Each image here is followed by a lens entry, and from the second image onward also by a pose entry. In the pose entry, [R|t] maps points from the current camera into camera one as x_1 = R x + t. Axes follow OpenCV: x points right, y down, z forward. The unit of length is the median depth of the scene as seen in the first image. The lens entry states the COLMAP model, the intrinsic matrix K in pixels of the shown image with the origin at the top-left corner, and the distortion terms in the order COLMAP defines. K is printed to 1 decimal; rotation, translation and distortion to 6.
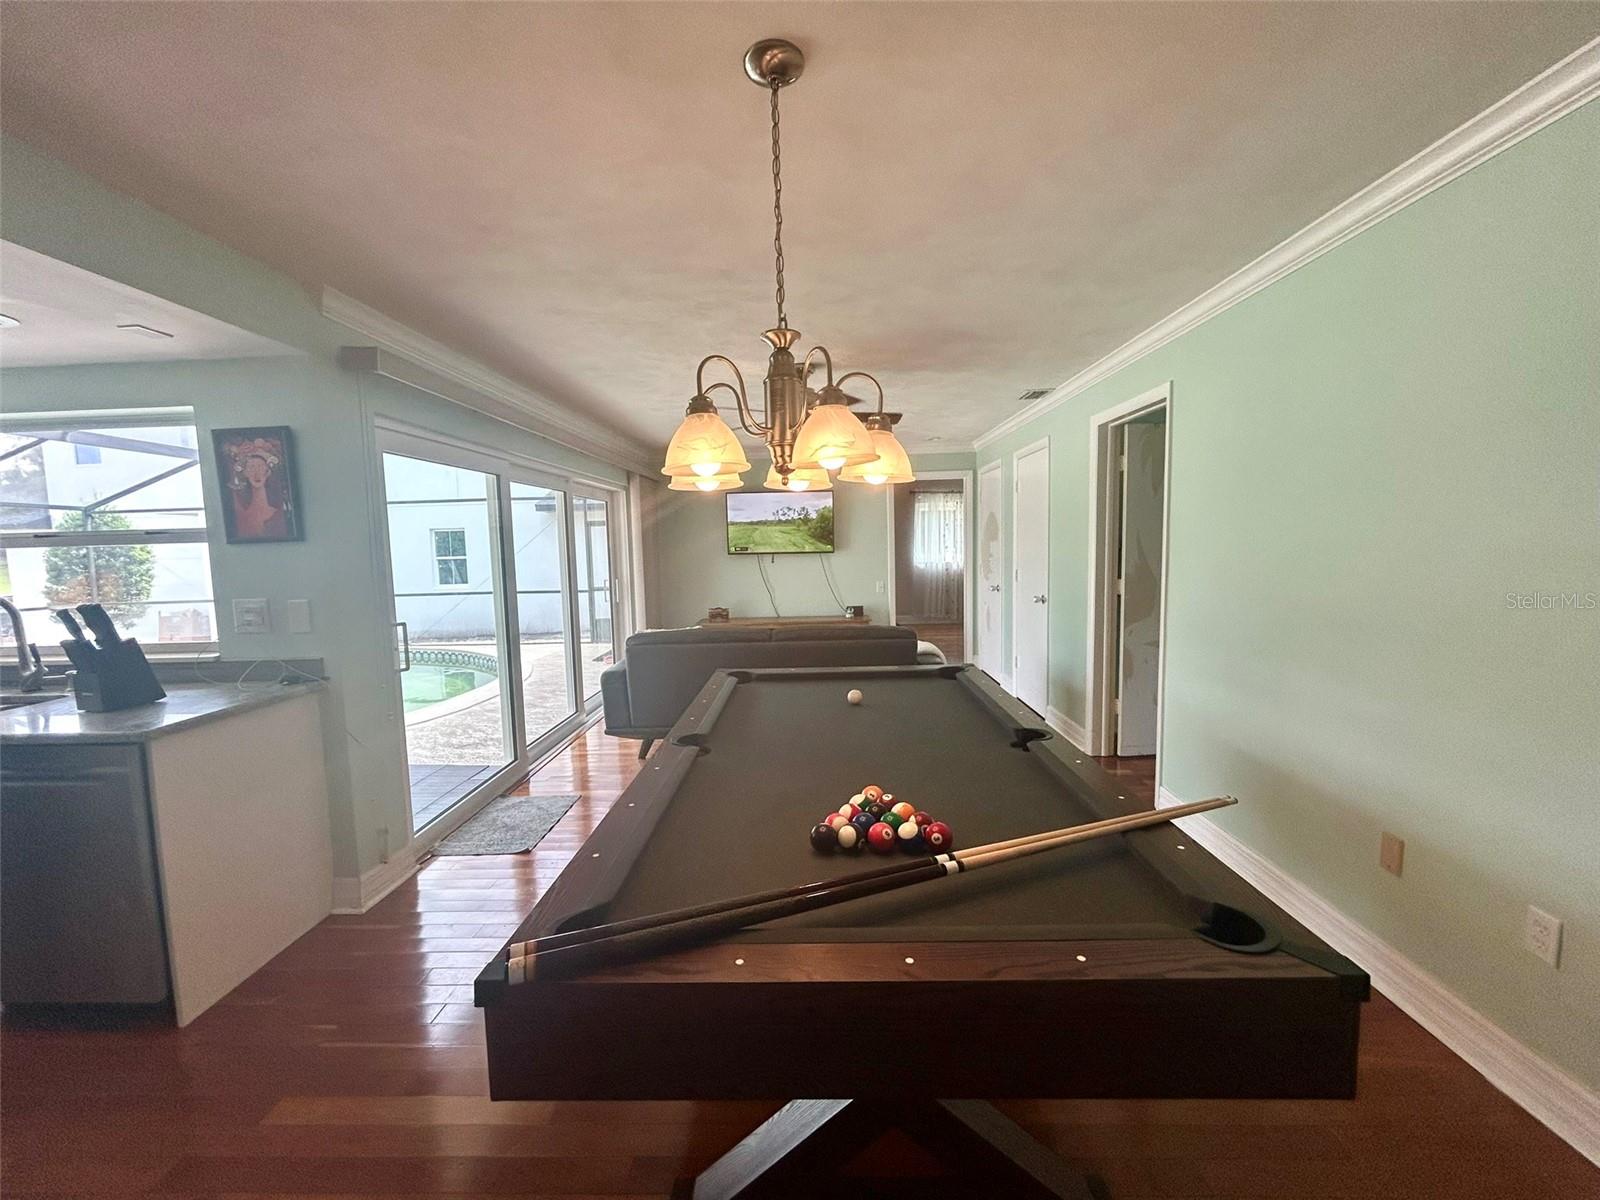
lens RADIAL K [[652.2, 0, 792.7], [0, 652.2, 602.8], [0, 0, 1]] dist [-0.003837, -0.000221]
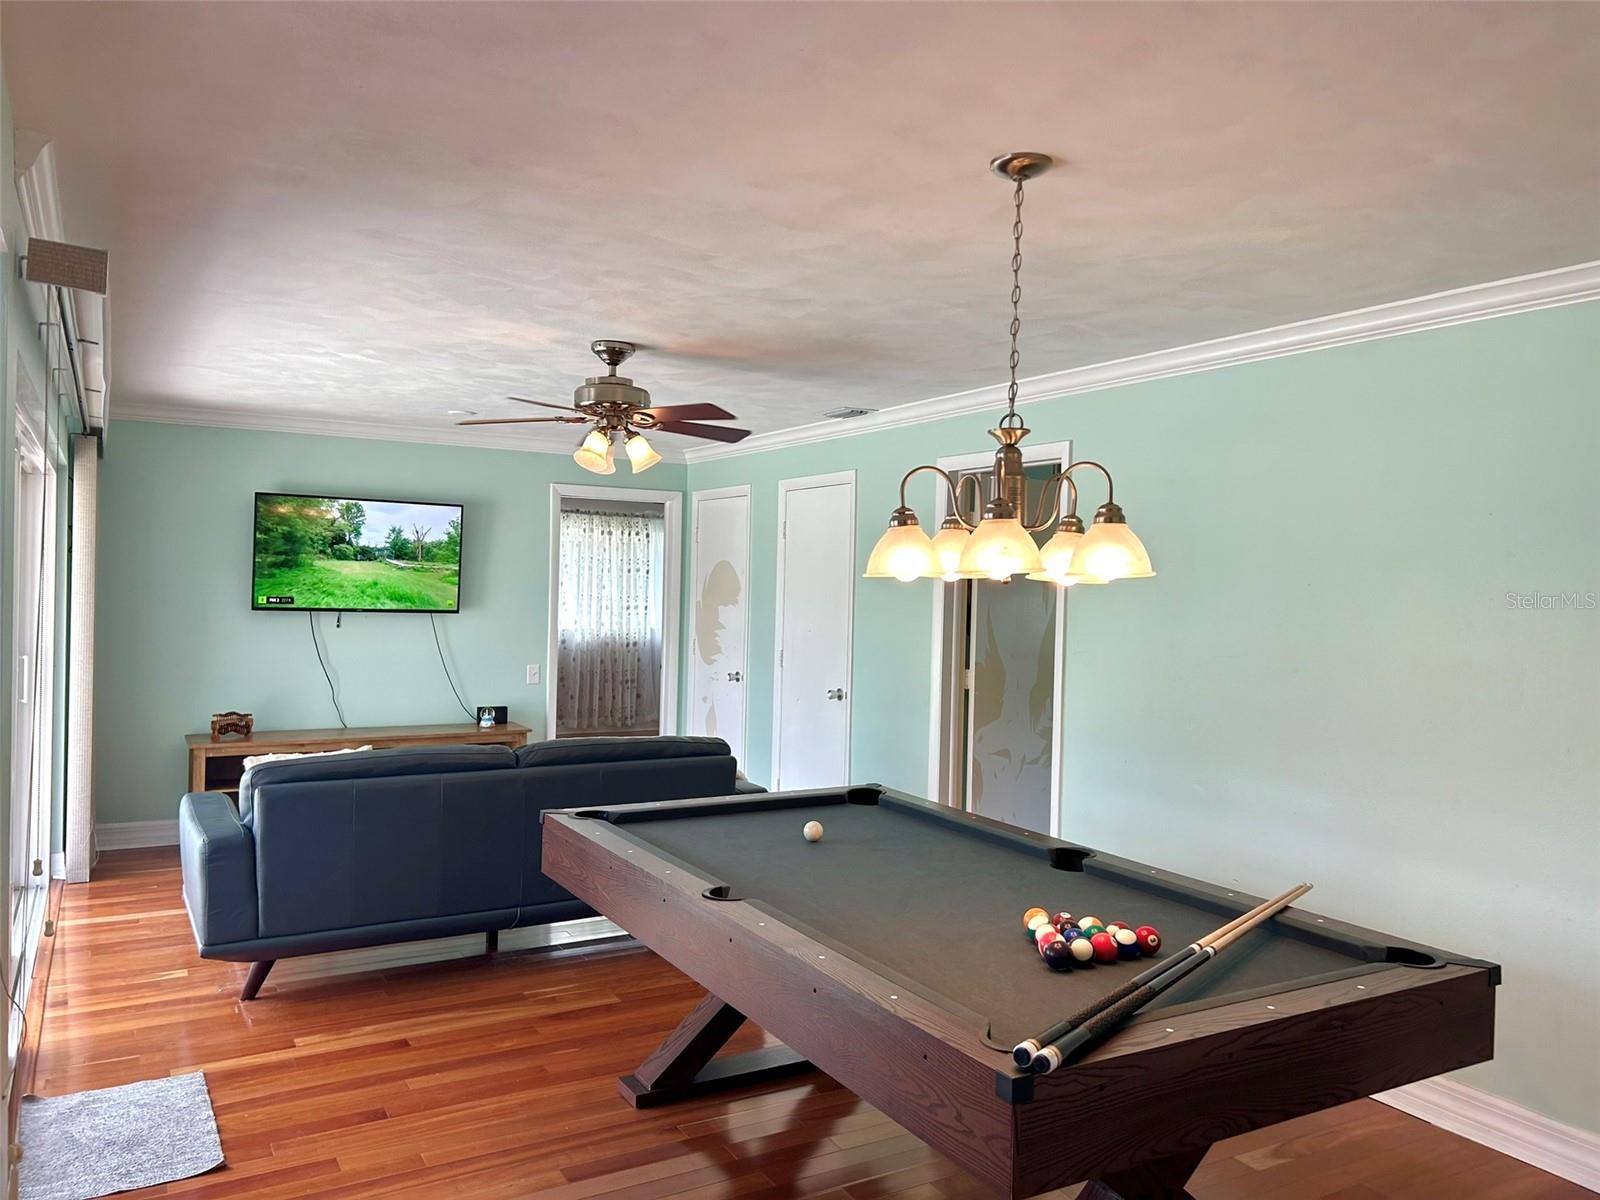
lens RADIAL K [[1217.8, 0, 813.9], [0, 1217.8, 602.7], [0, 0, 1]] dist [0.031896, -0.018632]
pose [[0.847634, 0.037083, 0.529284, -0.404373], [0.003434, 0.997150, -0.075362, -0.006860], [-0.530570, 0.065697, 0.845091, -0.118932]]
